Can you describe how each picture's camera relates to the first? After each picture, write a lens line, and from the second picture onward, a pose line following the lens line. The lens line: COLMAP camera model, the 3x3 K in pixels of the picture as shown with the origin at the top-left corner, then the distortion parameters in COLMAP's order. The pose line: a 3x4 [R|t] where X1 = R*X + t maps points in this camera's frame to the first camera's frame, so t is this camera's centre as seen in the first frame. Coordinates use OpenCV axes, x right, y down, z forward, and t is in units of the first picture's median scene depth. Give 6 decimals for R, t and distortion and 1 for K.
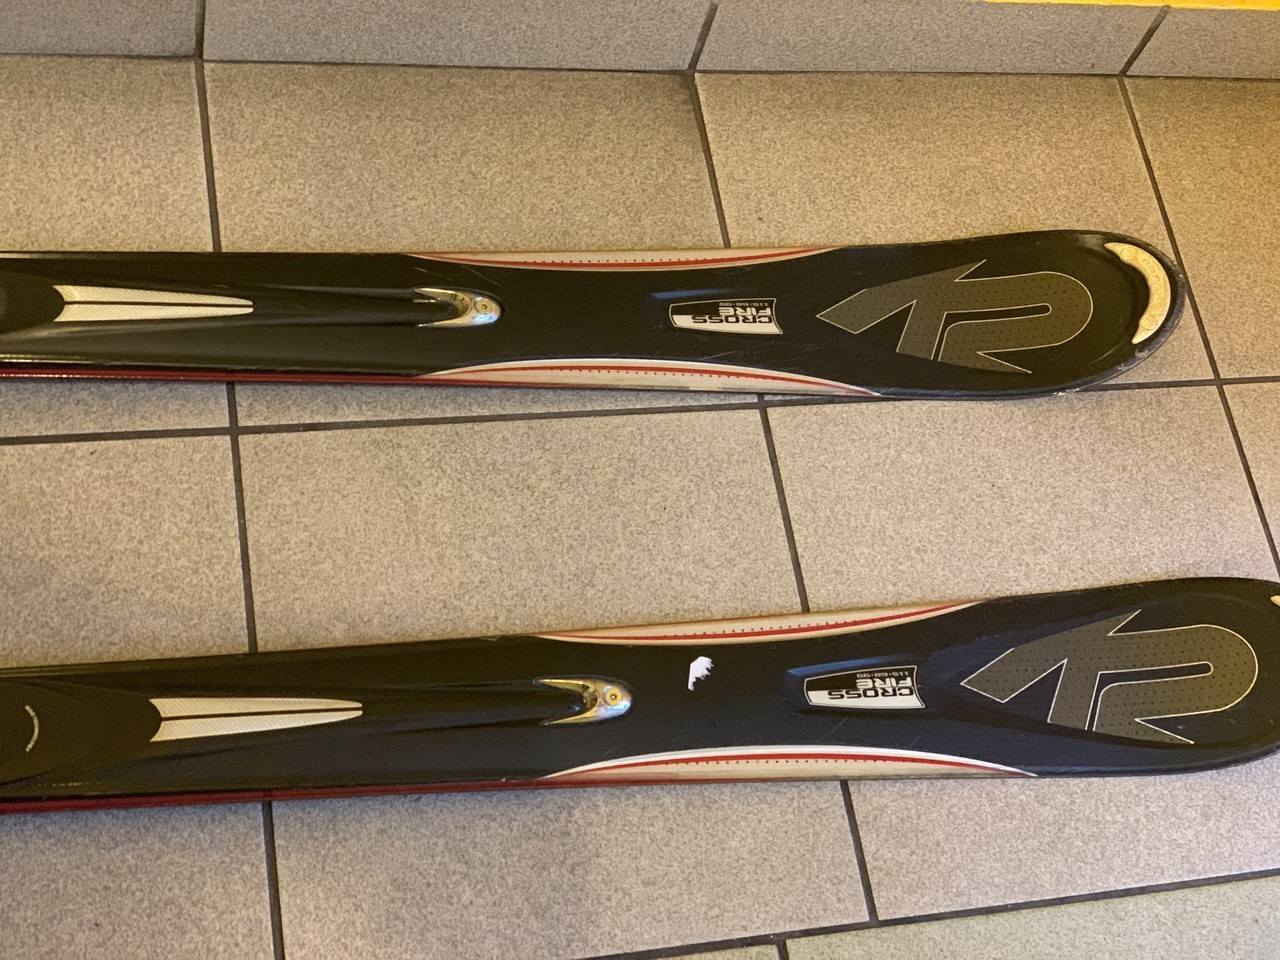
lens RADIAL K [[1938.9, 0, 637.8], [0, 1938.9, 474.5], [0, 0, 1]] dist [0.013792, 0.000000]
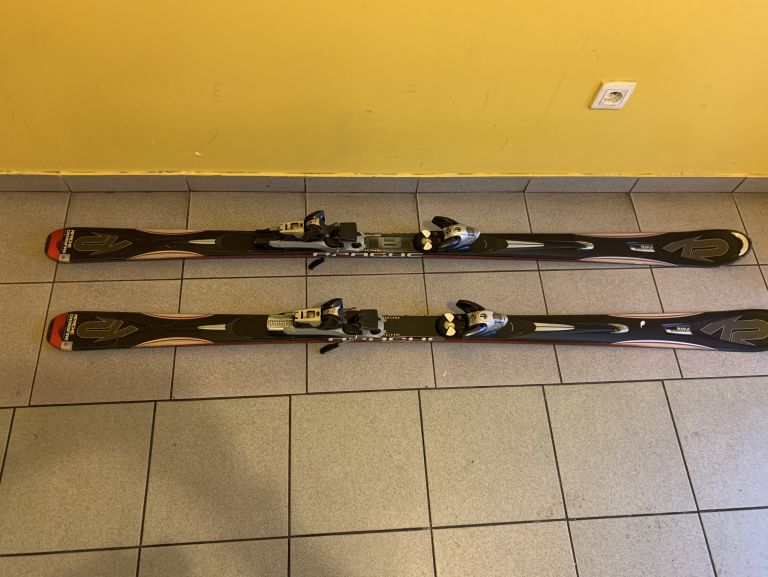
lens RADIAL K [[574.5, 0, 391.4], [0, 574.5, 284.0], [0, 0, 1]] dist [-0.008175, -0.024683]
pose [[0.975995, 0.028143, -0.215969, -0.247667], [-0.030111, 0.999530, -0.005826, 0.029416], [0.215704, 0.012189, 0.976383, -0.455302]]
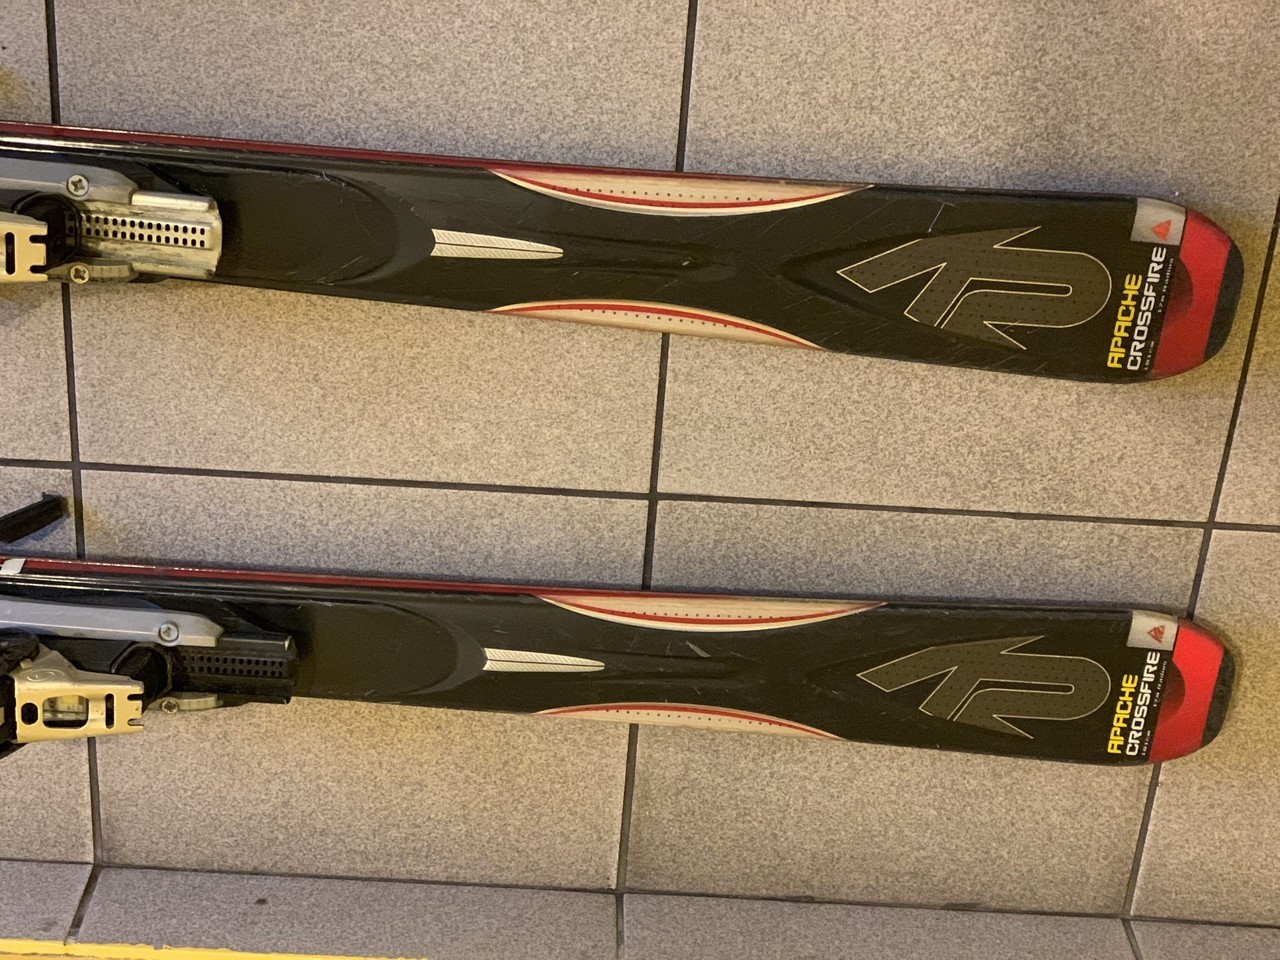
lens RADIAL K [[1938.9, 0, 642.5], [0, 1938.9, 473.7], [0, 0, 1]] dist [0.013792, 0.000000]
pose [[-0.916186, -0.106795, -0.386261, -0.610746], [0.109387, -0.993881, 0.015333, 0.020790], [-0.385535, -0.028205, 0.922262, -0.166448]]
